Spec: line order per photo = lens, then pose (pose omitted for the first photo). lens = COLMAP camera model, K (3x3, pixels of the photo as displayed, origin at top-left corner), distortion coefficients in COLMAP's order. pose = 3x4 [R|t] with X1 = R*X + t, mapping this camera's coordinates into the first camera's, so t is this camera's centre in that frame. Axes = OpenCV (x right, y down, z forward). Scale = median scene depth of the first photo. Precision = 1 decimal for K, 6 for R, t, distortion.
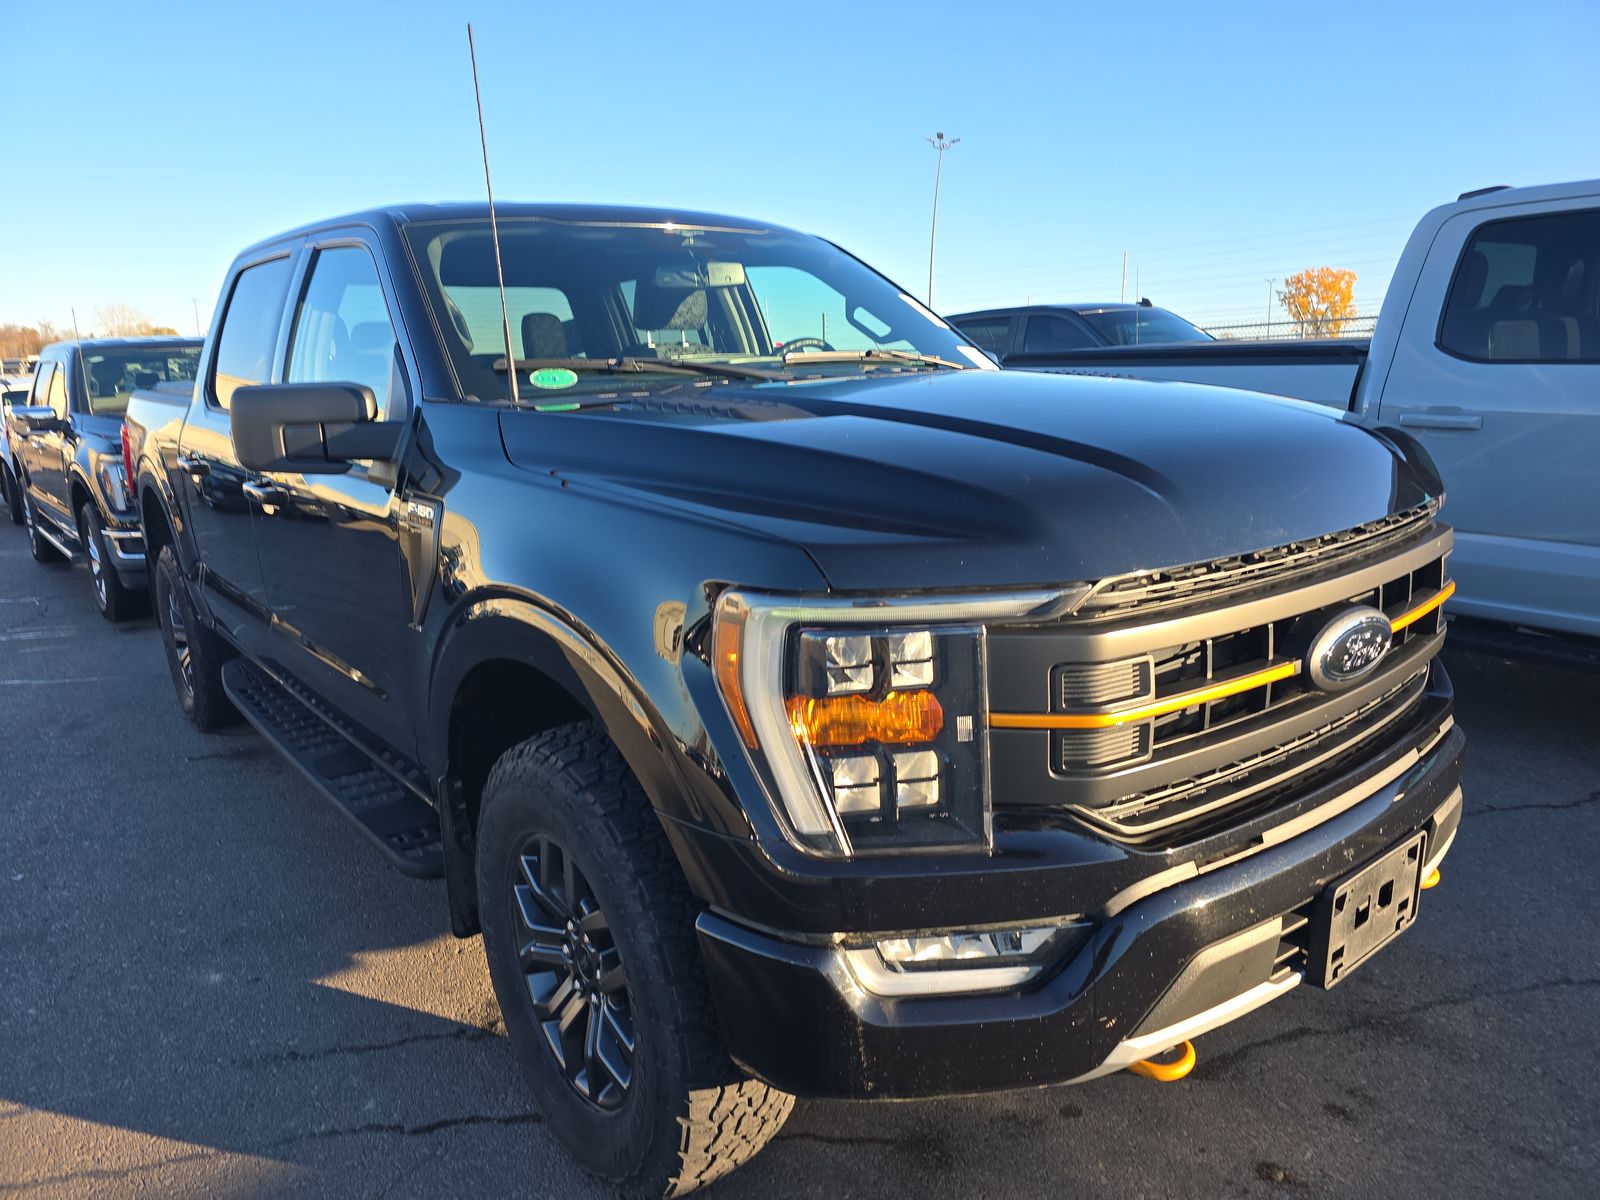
lens RADIAL K [[1068.0, 0, 804.4], [0, 1068.0, 597.6], [0, 0, 1]] dist [0.078472, -0.076198]
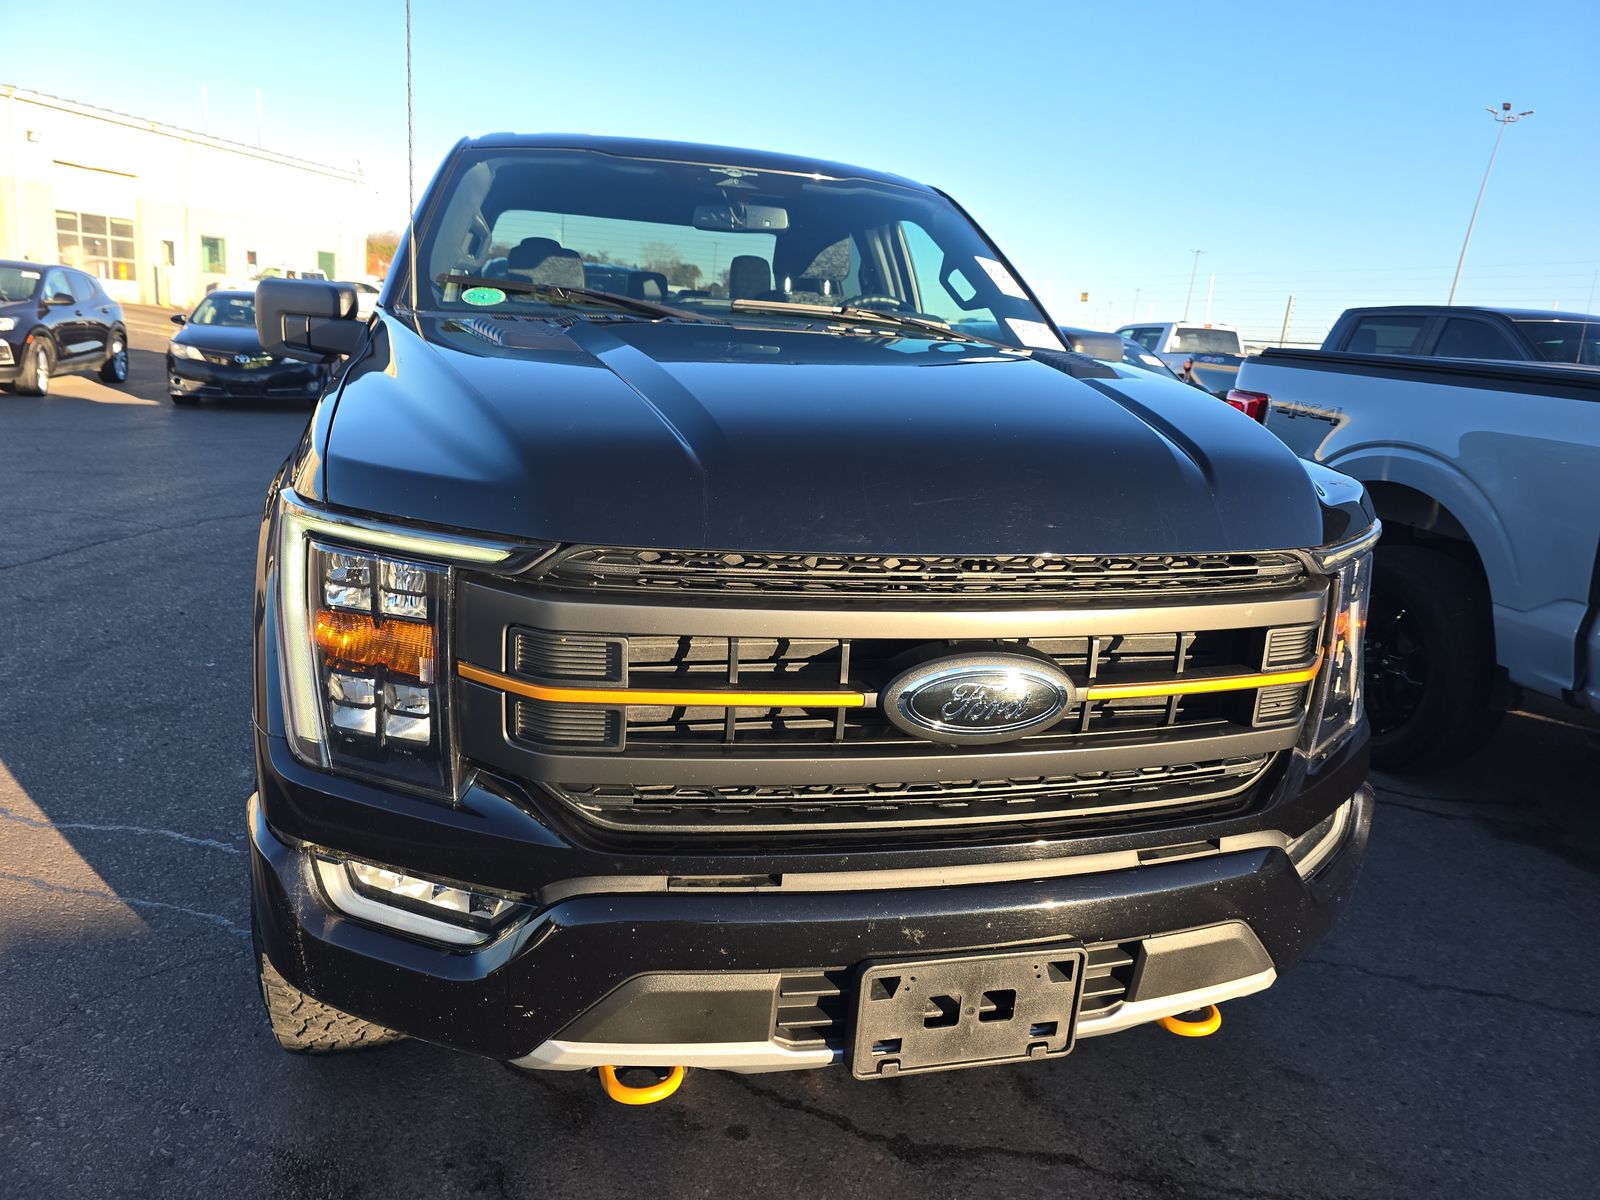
lens RADIAL K [[1068.0, 0, 804.4], [0, 1068.0, 597.6], [0, 0, 1]] dist [0.078472, -0.076198]
pose [[0.905770, 0.198637, -0.374331, 0.648549], [-0.188112, 0.980004, 0.064859, -0.054090], [0.379730, 0.011669, 0.925024, 0.185398]]
